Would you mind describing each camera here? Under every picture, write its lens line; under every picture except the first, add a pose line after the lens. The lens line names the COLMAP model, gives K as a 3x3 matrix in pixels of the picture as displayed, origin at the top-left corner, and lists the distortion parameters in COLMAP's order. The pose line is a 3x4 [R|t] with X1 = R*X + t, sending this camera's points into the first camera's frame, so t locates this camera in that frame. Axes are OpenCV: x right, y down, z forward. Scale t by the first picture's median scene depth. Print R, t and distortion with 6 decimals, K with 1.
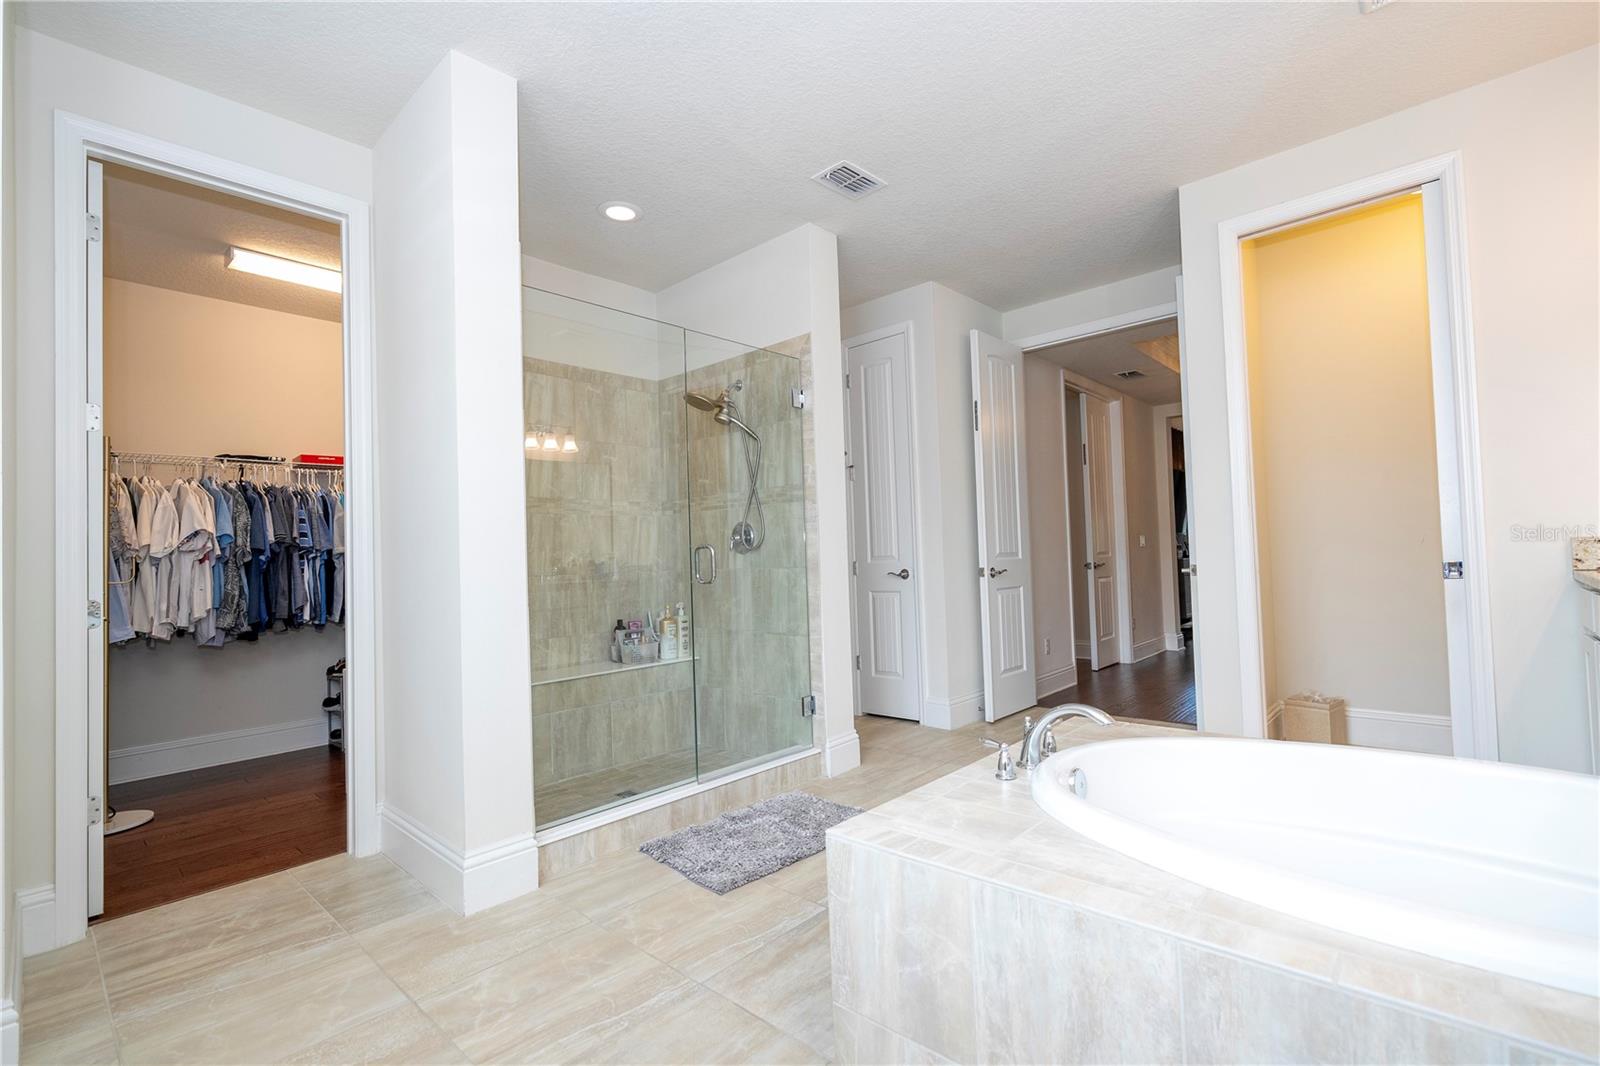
lens RADIAL K [[721.3, 0, 813.6], [0, 721.3, 533.9], [0, 0, 1]] dist [0.002382, 0.000540]
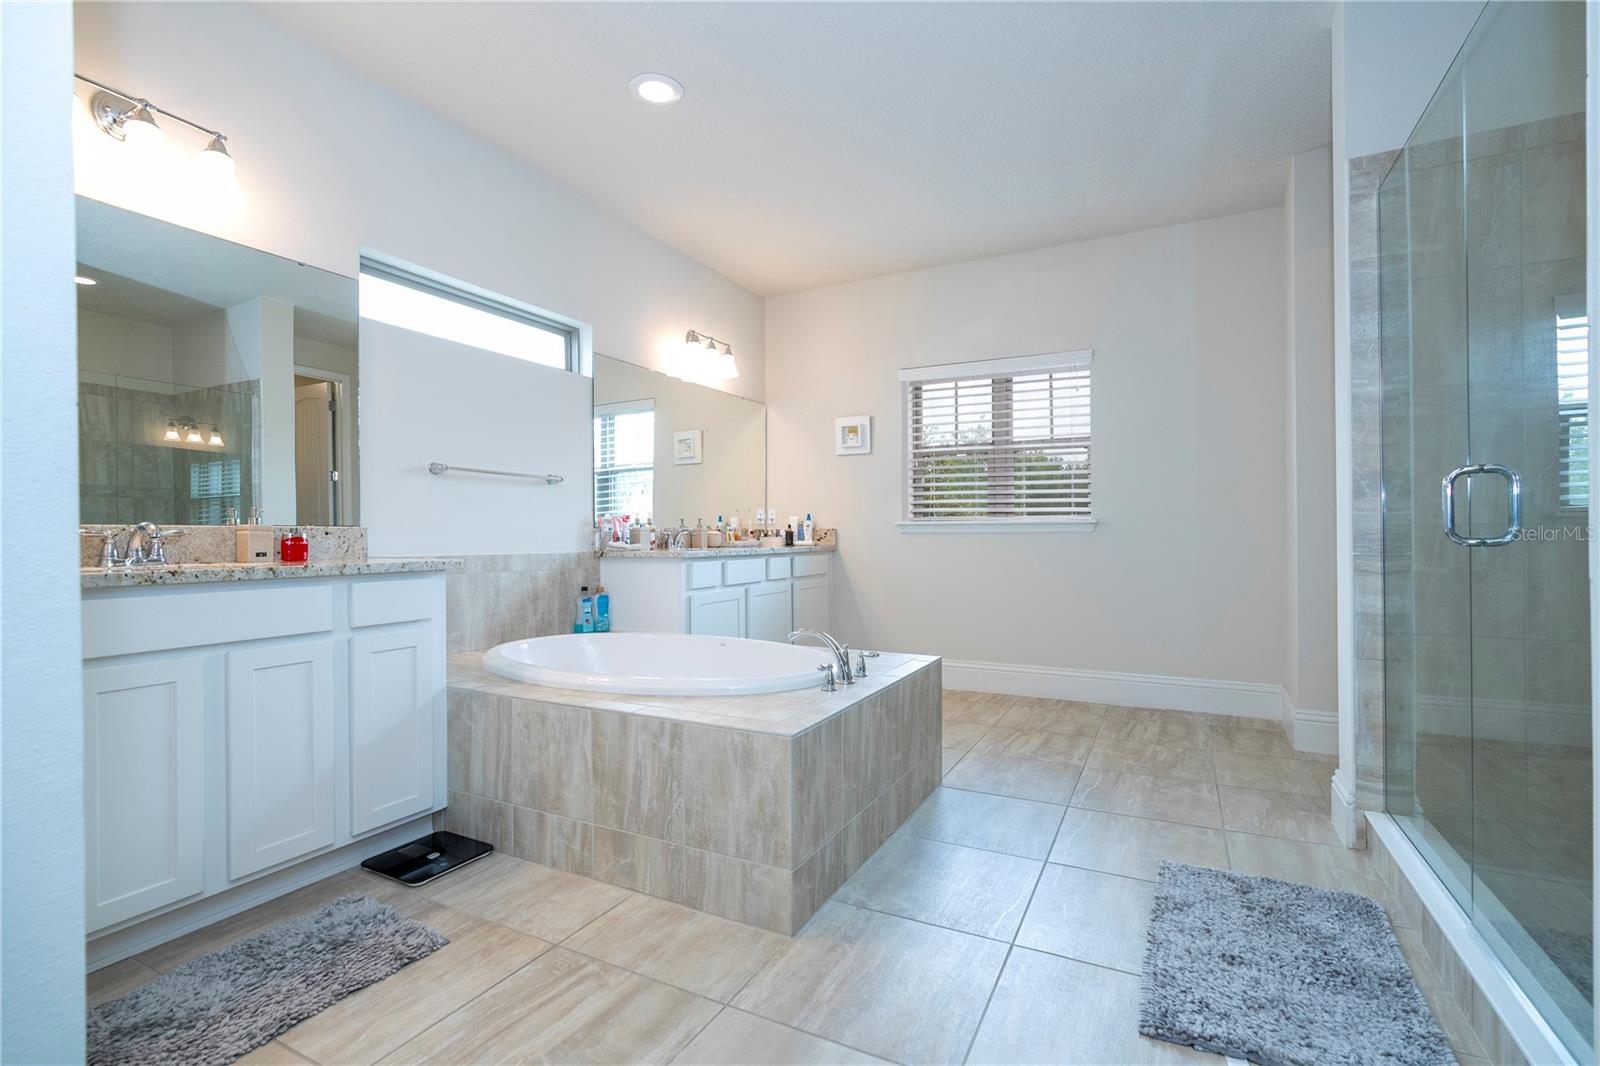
lens RADIAL K [[721.3, 0, 800.3], [0, 721.3, 535.2], [0, 0, 1]] dist [0.002382, 0.000540]
pose [[-0.968927, 0.040800, -0.243959, 0.728440], [0.048191, 0.998540, -0.024401, 0.086968], [0.242607, -0.035400, -0.969479, 2.390899]]
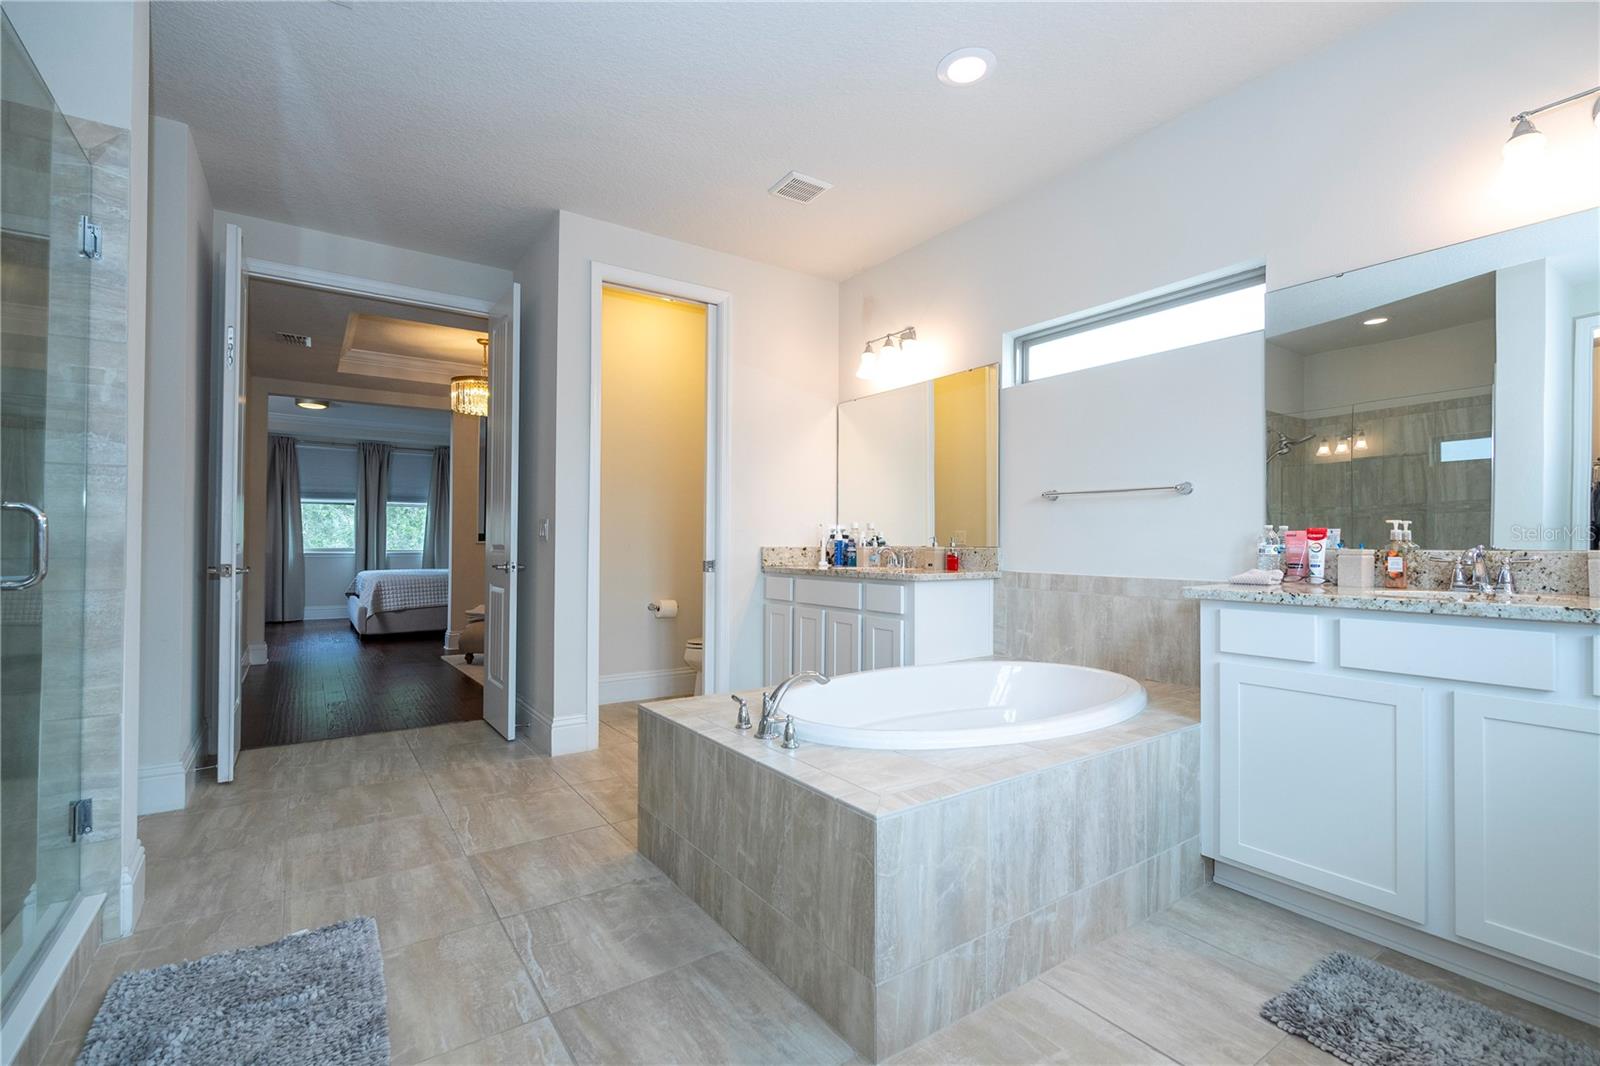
lens RADIAL K [[721.3, 0, 810.7], [0, 721.3, 532.9], [0, 0, 1]] dist [0.002382, 0.000540]
pose [[0.219667, 0.049906, 0.974298, -0.836133], [-0.044175, 0.998175, -0.041170, 0.053034], [-0.974574, -0.033996, 0.221471, 0.737151]]
